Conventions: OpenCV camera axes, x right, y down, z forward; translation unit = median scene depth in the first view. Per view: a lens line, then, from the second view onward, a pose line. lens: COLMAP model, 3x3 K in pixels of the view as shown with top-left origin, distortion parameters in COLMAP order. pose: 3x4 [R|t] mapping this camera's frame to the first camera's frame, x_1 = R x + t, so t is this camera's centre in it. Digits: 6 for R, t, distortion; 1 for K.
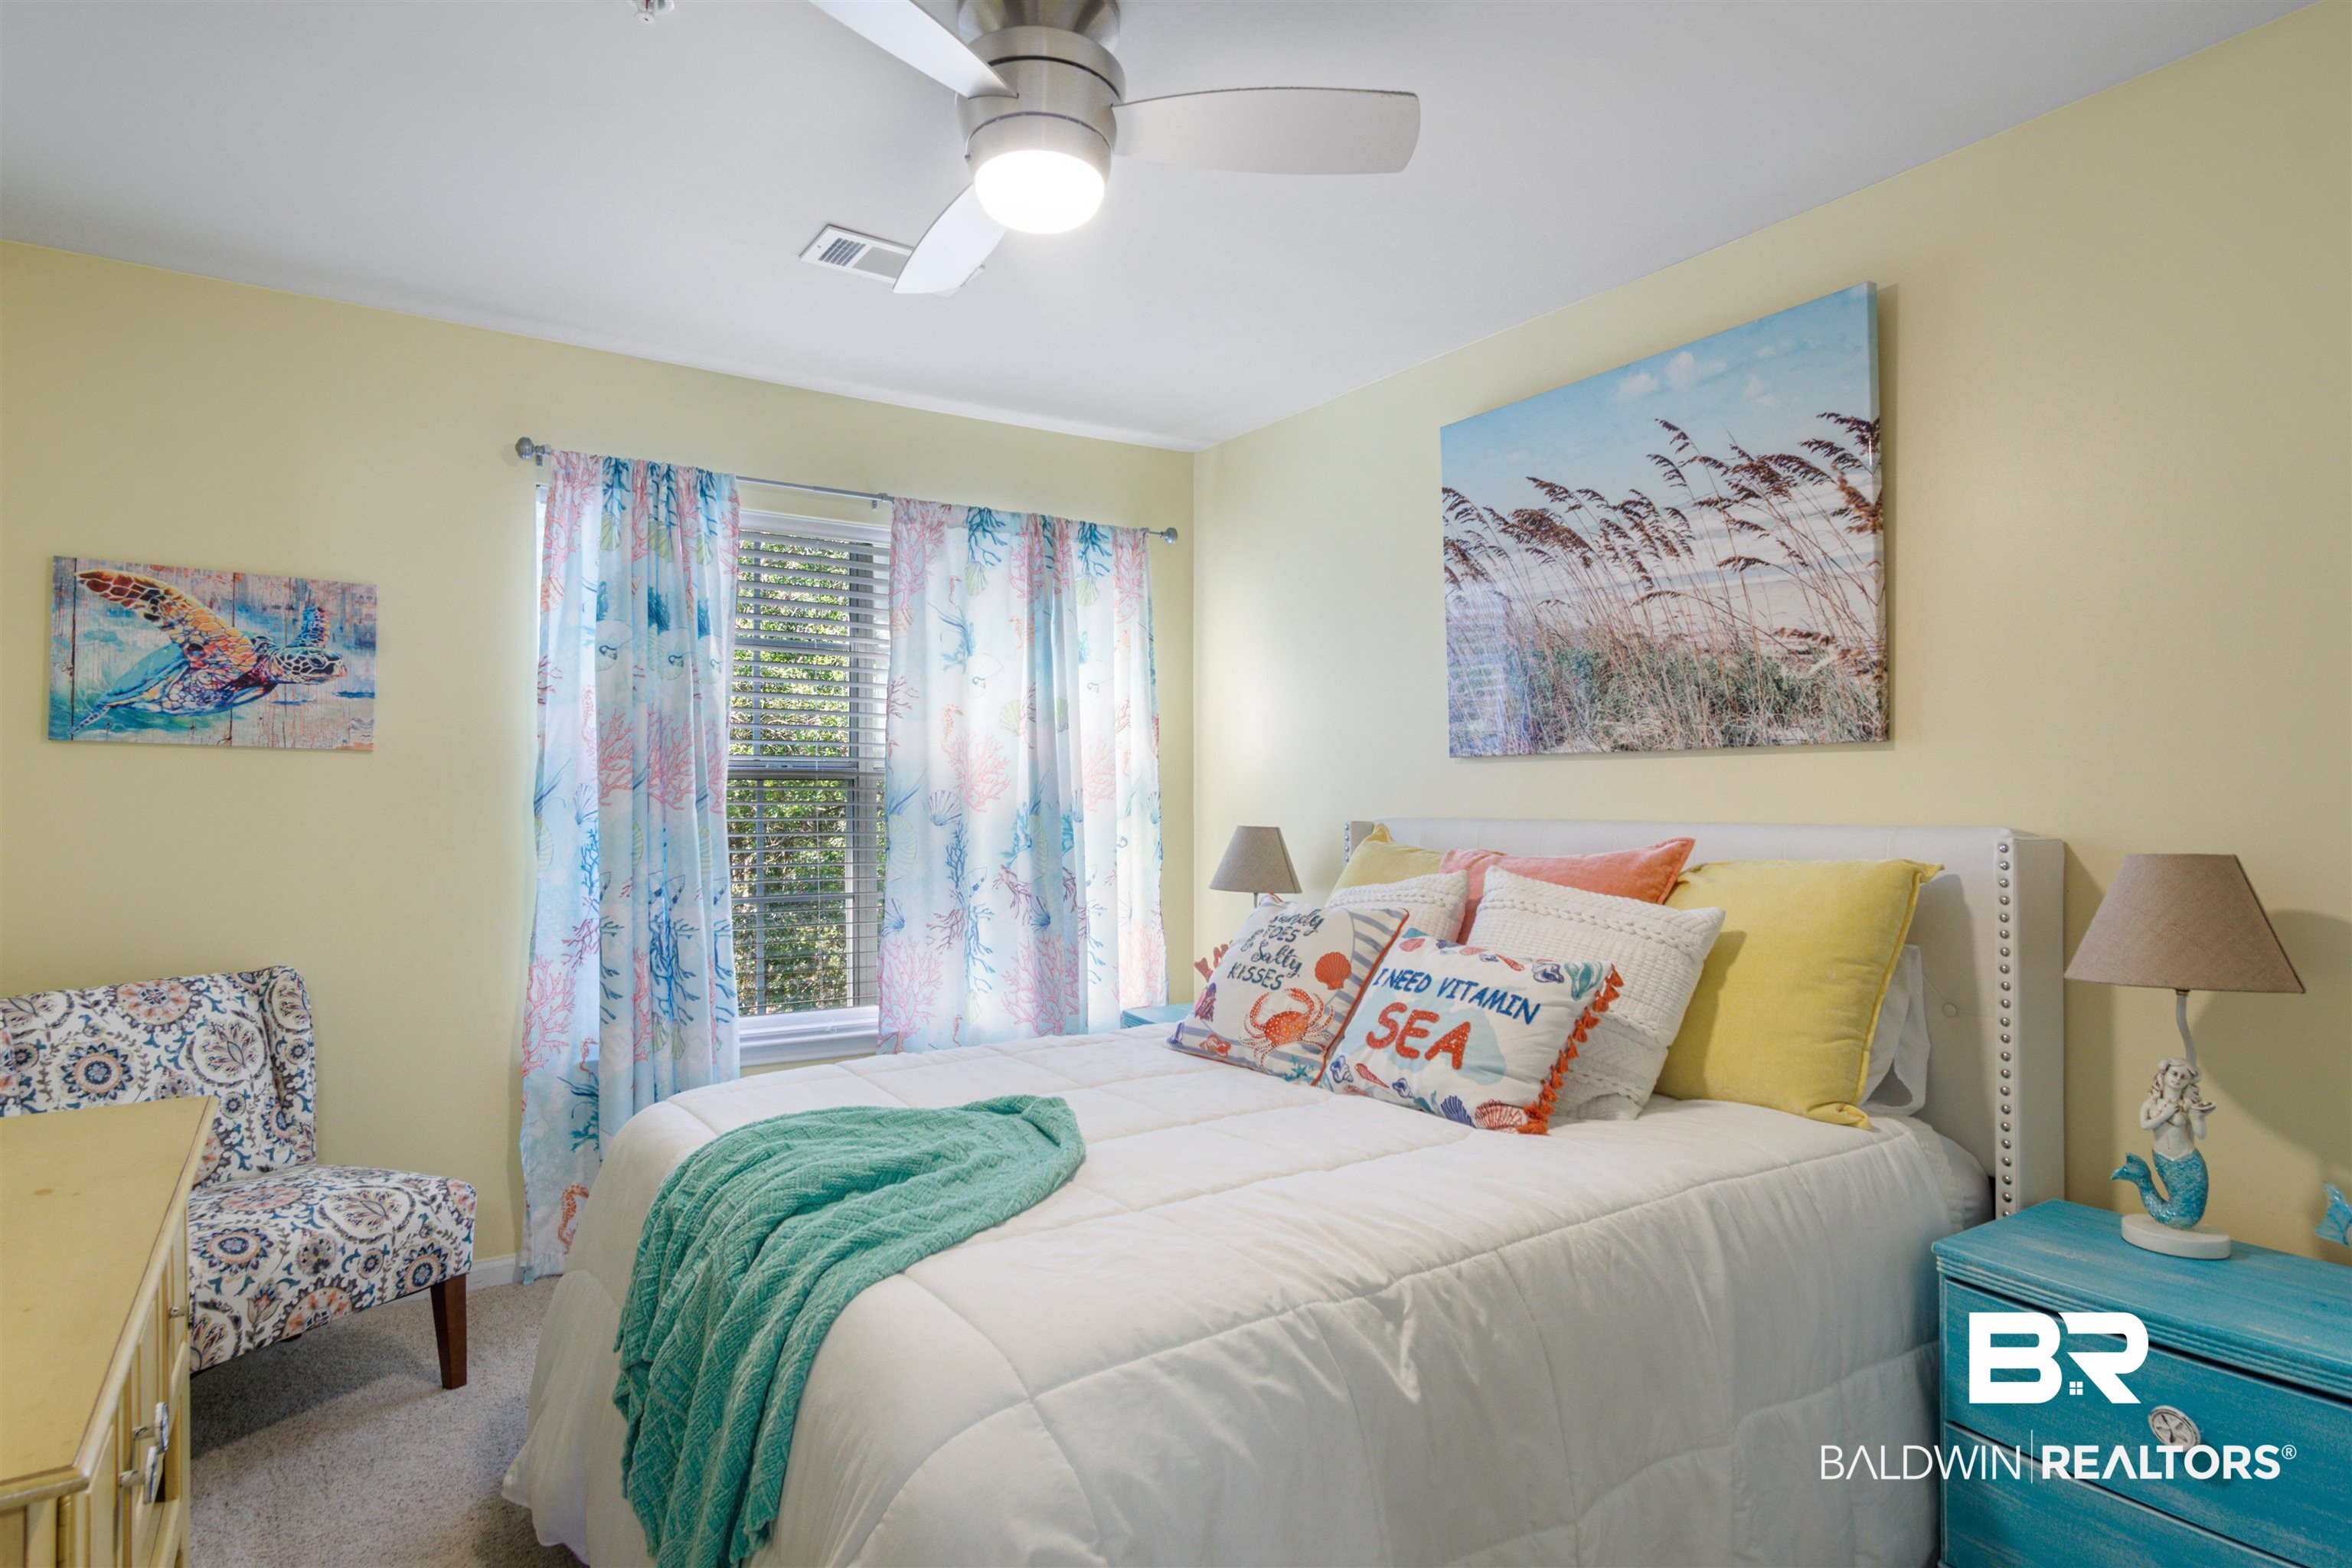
lens RADIAL K [[1266.0, 0, 1165.8], [0, 1266.0, 787.9], [0, 0, 1]] dist [-0.006282, 0.003362]
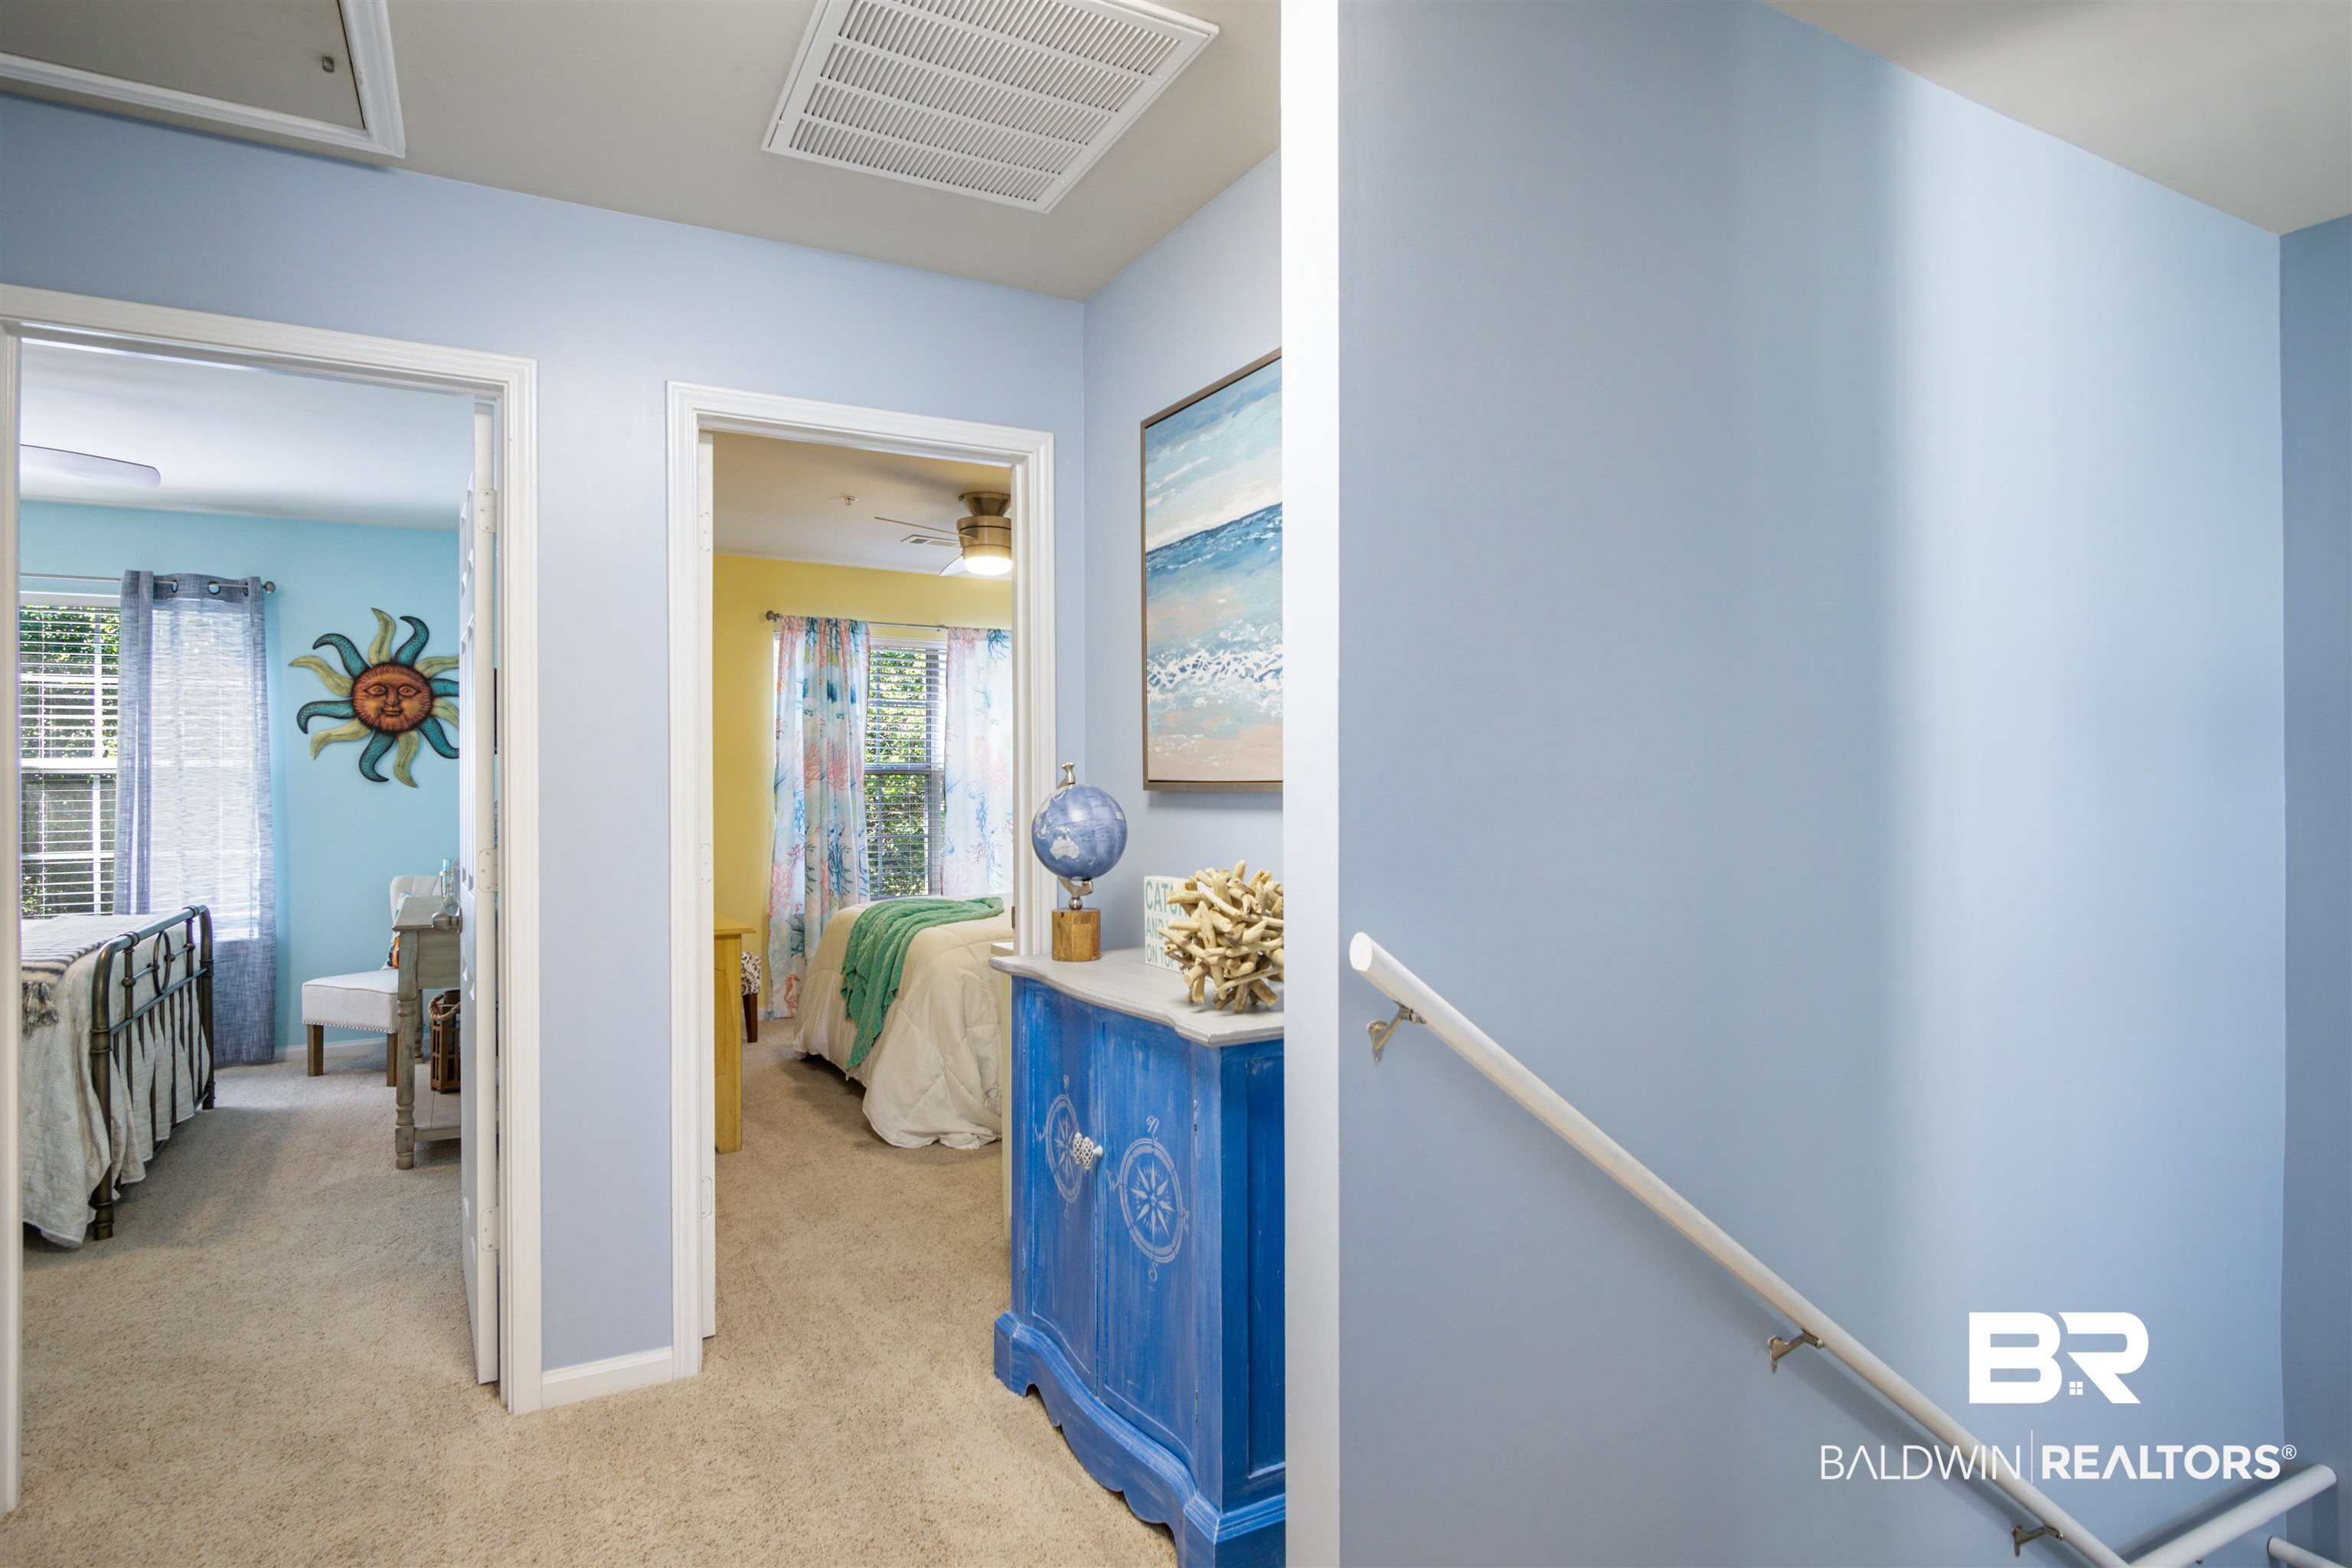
lens RADIAL K [[1266.0, 0, 1159.4], [0, 1266.0, 780.2], [0, 0, 1]] dist [-0.006282, 0.003362]
pose [[0.997256, -0.000803, -0.074023, 0.179306], [0.001158, 0.999988, 0.004754, -0.004923], [0.074018, -0.004827, 0.997245, -0.648062]]
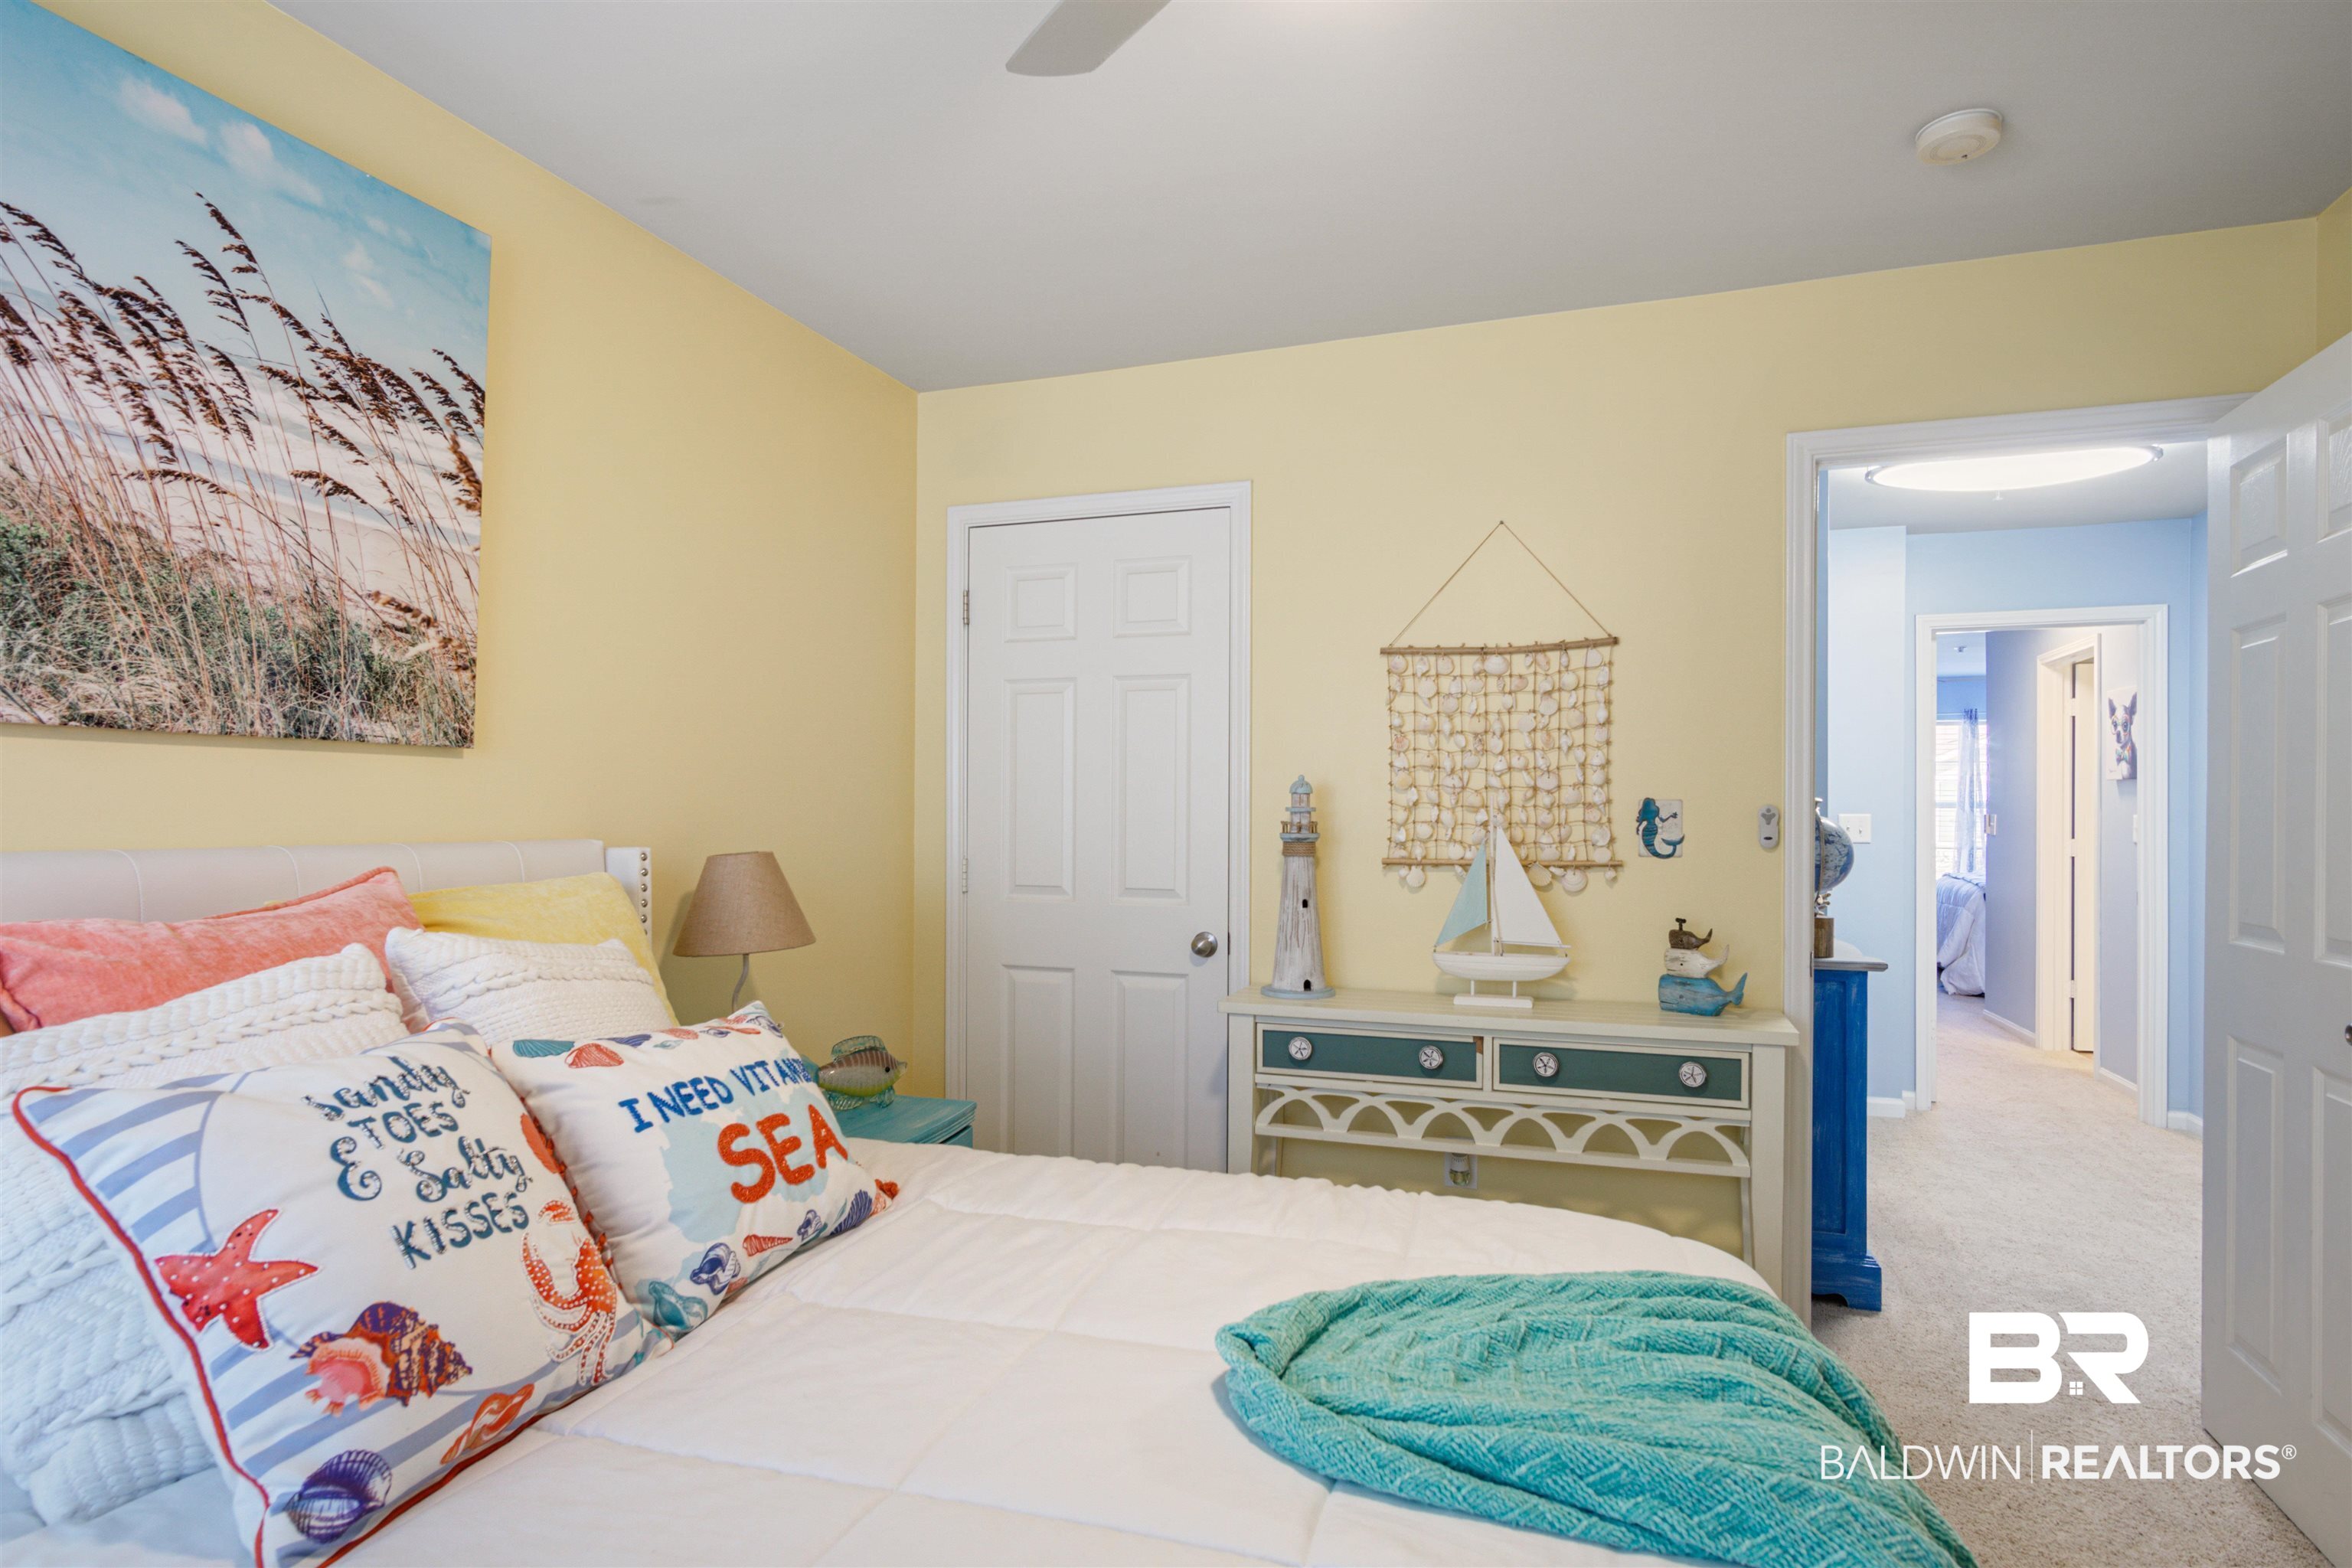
lens RADIAL K [[1266.0, 0, 1174.4], [0, 1266.0, 800.4], [0, 0, 1]] dist [-0.006282, 0.003362]
pose [[-0.617204, 0.006109, 0.786780, -0.429217], [-0.009887, 0.999831, -0.015519, 0.008762], [-0.786741, -0.017358, -0.617039, 1.113657]]
